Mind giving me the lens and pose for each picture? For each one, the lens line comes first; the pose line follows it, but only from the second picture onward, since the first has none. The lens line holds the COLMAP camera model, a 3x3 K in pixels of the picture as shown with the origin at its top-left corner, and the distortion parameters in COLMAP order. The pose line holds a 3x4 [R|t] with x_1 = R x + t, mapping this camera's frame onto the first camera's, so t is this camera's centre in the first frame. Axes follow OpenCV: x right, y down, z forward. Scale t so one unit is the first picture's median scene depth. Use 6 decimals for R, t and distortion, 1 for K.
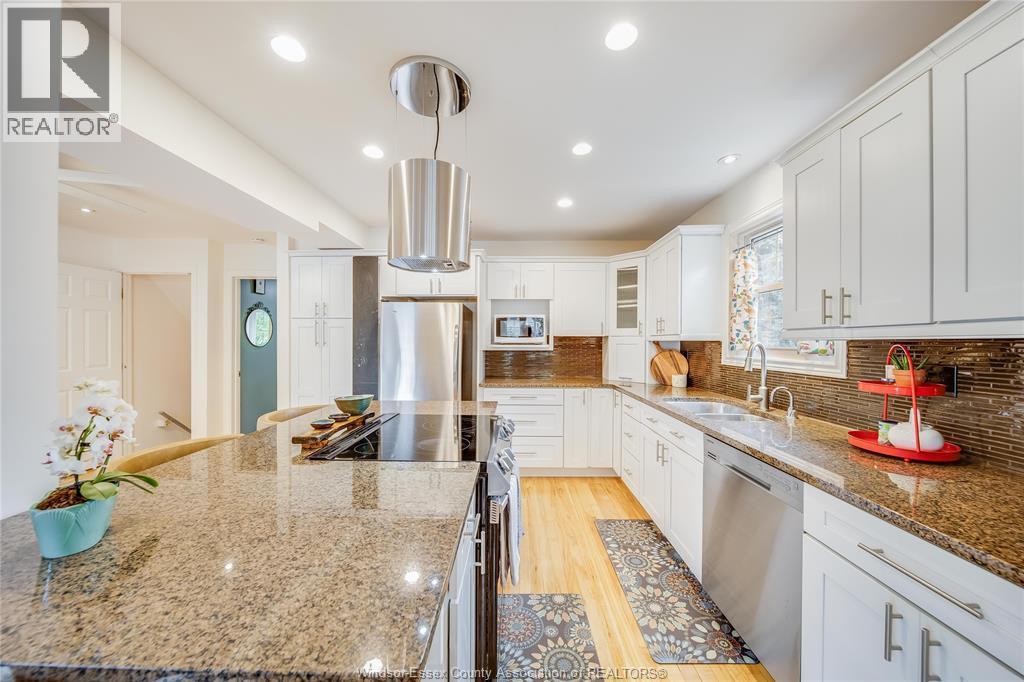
lens RADIAL K [[361.3, 0, 510.0], [0, 361.3, 340.4], [0, 0, 1]] dist [-0.001996, -0.000391]
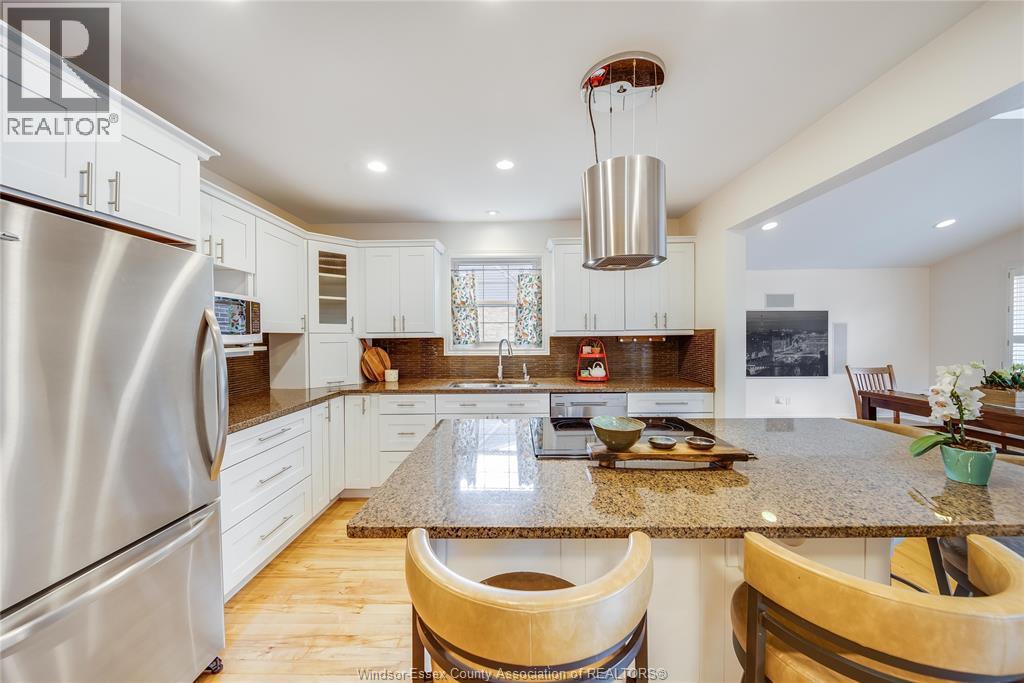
lens RADIAL K [[361.3, 0, 507.9], [0, 361.3, 340.2], [0, 0, 1]] dist [-0.001996, -0.000391]
pose [[0.006969, -0.014231, 0.999874, -0.548584], [0.006161, 0.999880, 0.014188, -0.004904], [-0.999957, 0.006062, 0.007056, 0.601411]]
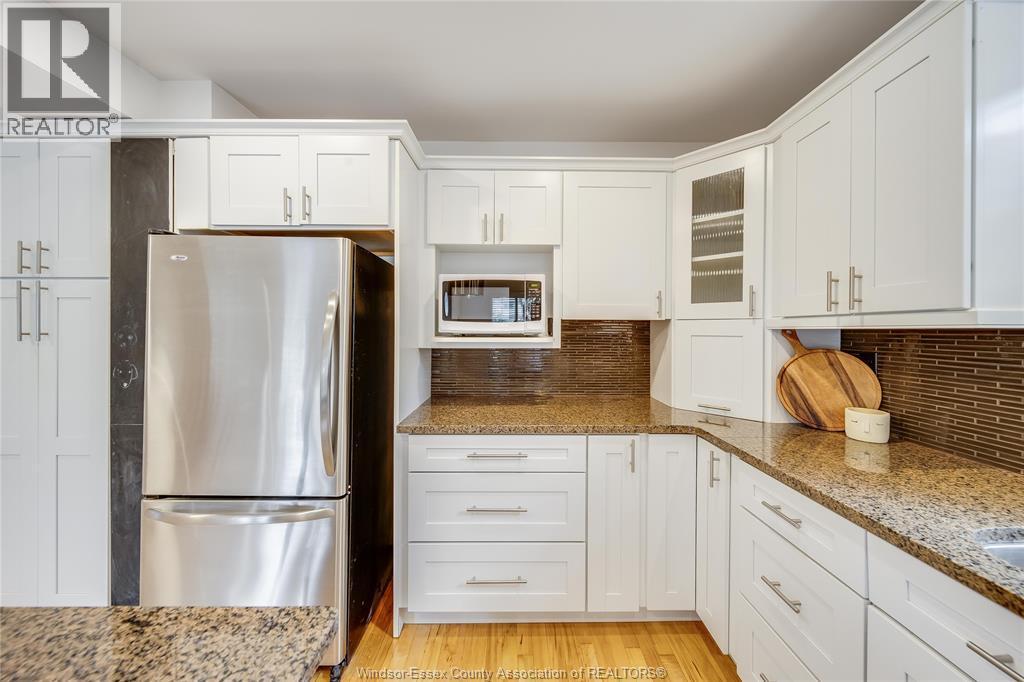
lens RADIAL K [[361.3, 0, 506.5], [0, 361.3, 328.5], [0, 0, 1]] dist [-0.001996, -0.000391]
pose [[0.999694, -0.000136, 0.024753, 0.036800], [0.000098, 0.999999, 0.001531, -0.000171], [-0.024753, -0.001528, 0.999692, 0.549488]]
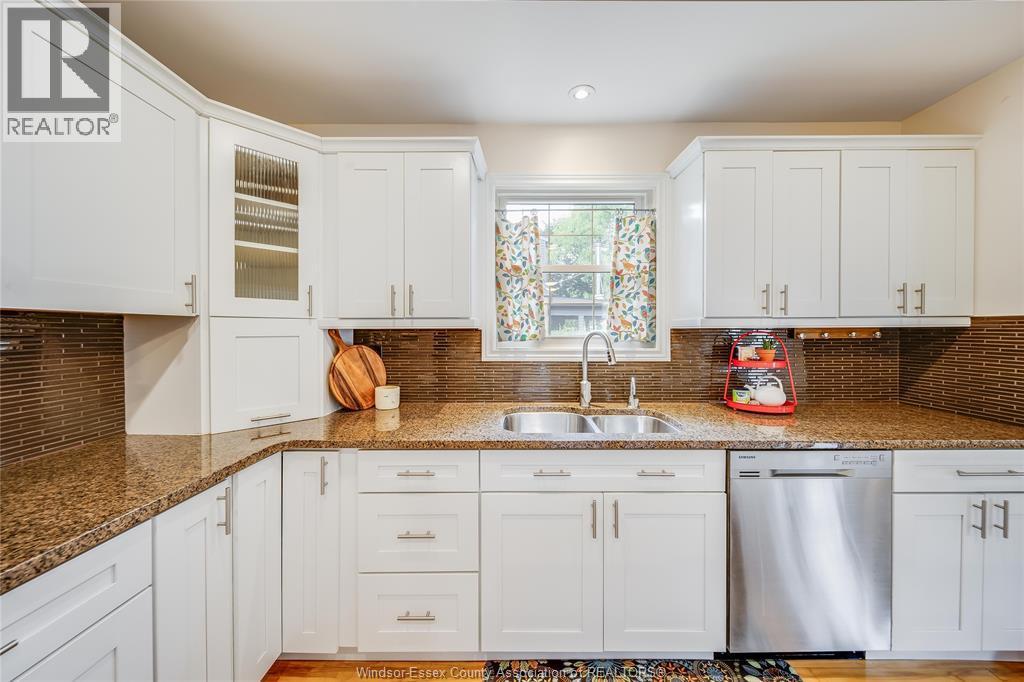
lens RADIAL K [[361.3, 0, 518.2], [0, 361.3, 332.9], [0, 0, 1]] dist [-0.001996, -0.000391]
pose [[-0.013345, -0.015200, 0.999795, -0.107439], [-0.001561, 0.999884, 0.015181, -0.001085], [-0.999910, -0.001358, -0.013367, 0.738550]]
